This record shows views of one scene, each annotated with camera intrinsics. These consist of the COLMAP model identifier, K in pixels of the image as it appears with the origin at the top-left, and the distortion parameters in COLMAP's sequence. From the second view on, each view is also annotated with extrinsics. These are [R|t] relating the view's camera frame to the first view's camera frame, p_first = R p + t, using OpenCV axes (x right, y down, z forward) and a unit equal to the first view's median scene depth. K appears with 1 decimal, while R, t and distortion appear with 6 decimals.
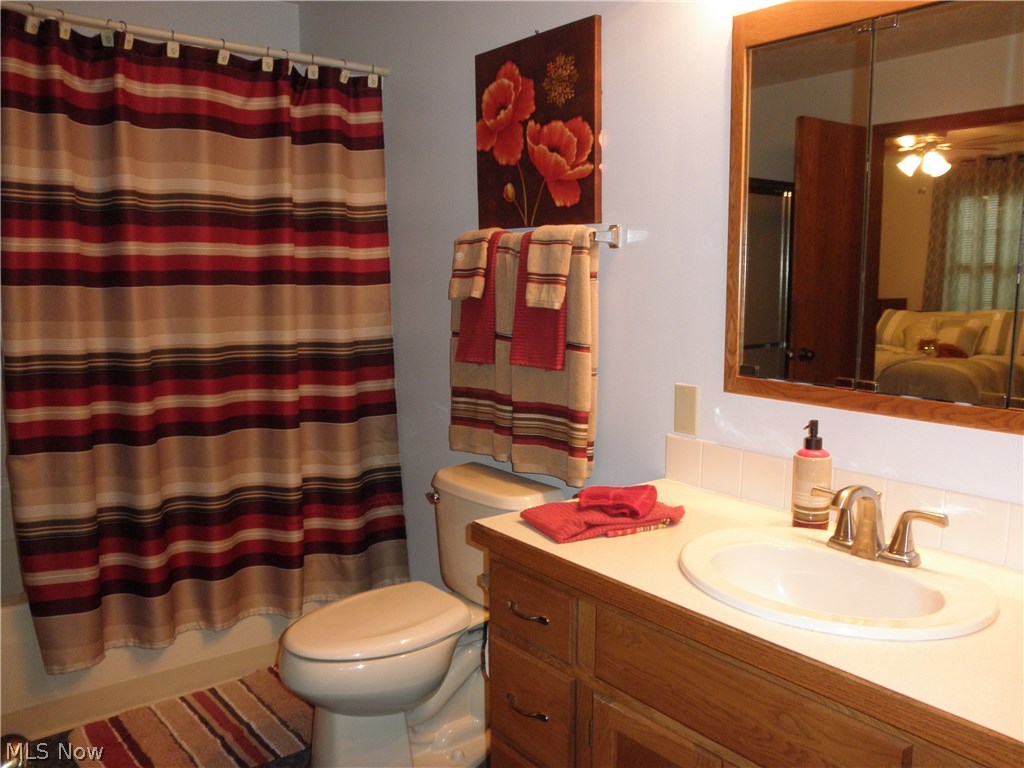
lens RADIAL K [[835.9, 0, 517.4], [0, 835.9, 388.5], [0, 0, 1]] dist [-0.123648, 0.115424]
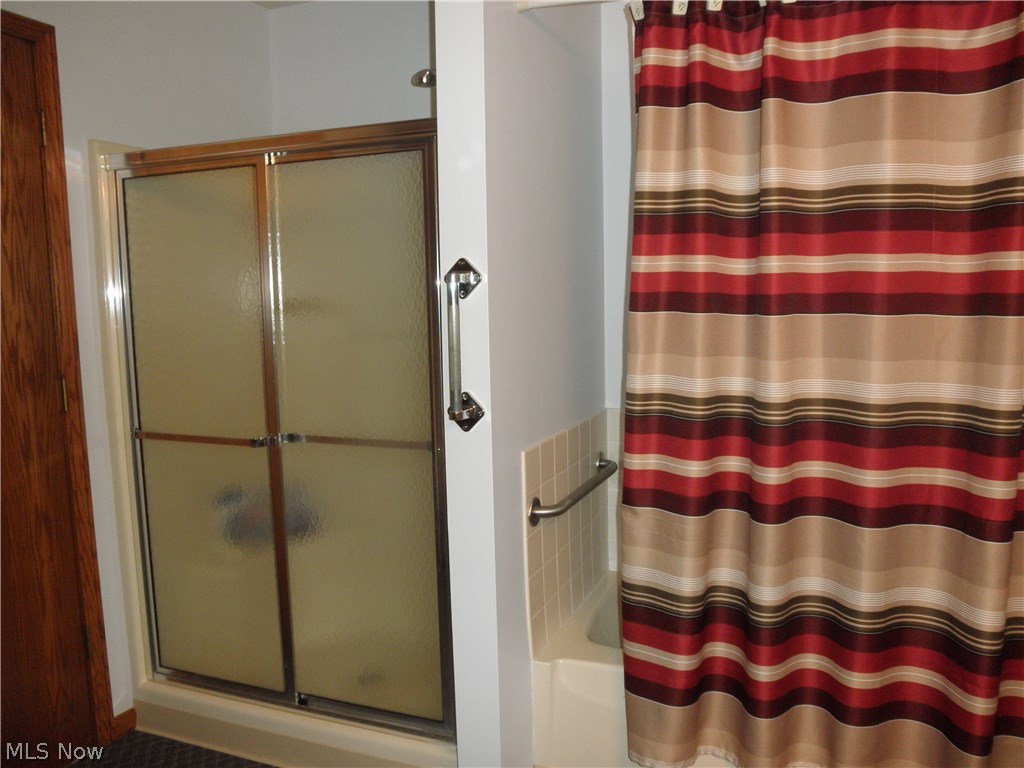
lens RADIAL K [[835.9, 0, 517.4], [0, 835.9, 388.5], [0, 0, 1]] dist [-0.123648, 0.115424]
pose [[0.523037, 0.092478, -0.847278, 0.062418], [-0.099717, 0.993909, 0.046926, -0.069974], [0.846456, 0.059944, 0.529073, 0.402351]]
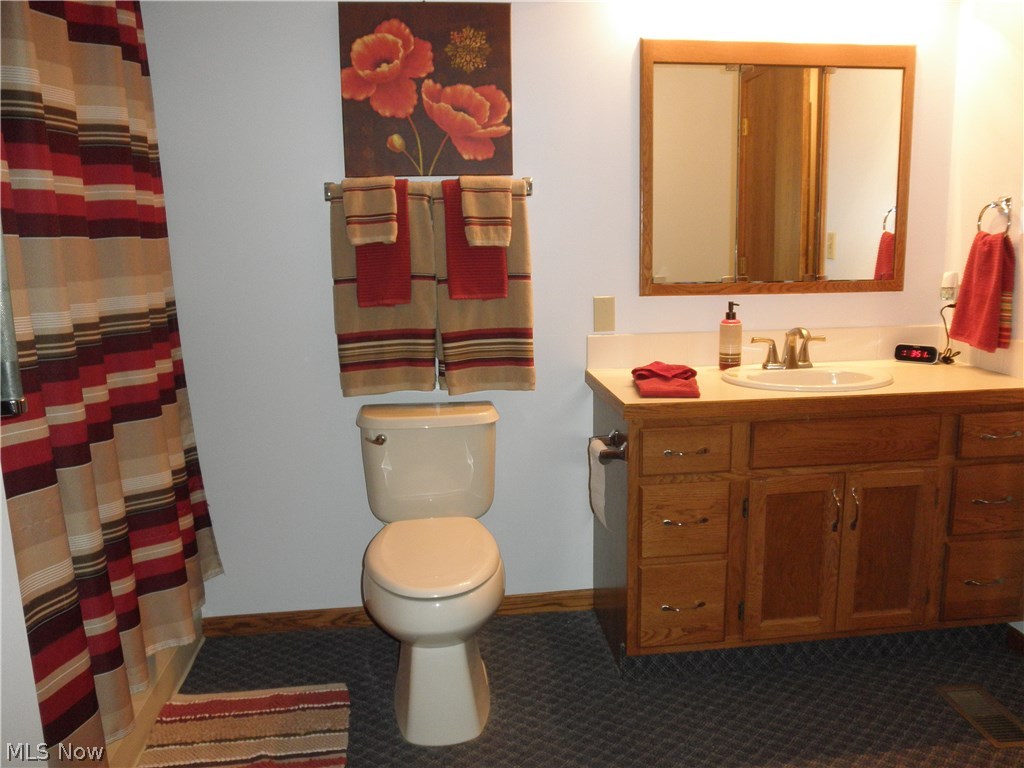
lens RADIAL K [[835.9, 0, 517.4], [0, 835.9, 388.5], [0, 0, 1]] dist [-0.123648, 0.115424]
pose [[0.527973, -0.163900, 0.833296, -0.894635], [0.134464, 0.984957, 0.108534, -0.019975], [-0.838549, 0.054746, 0.542069, 0.321501]]
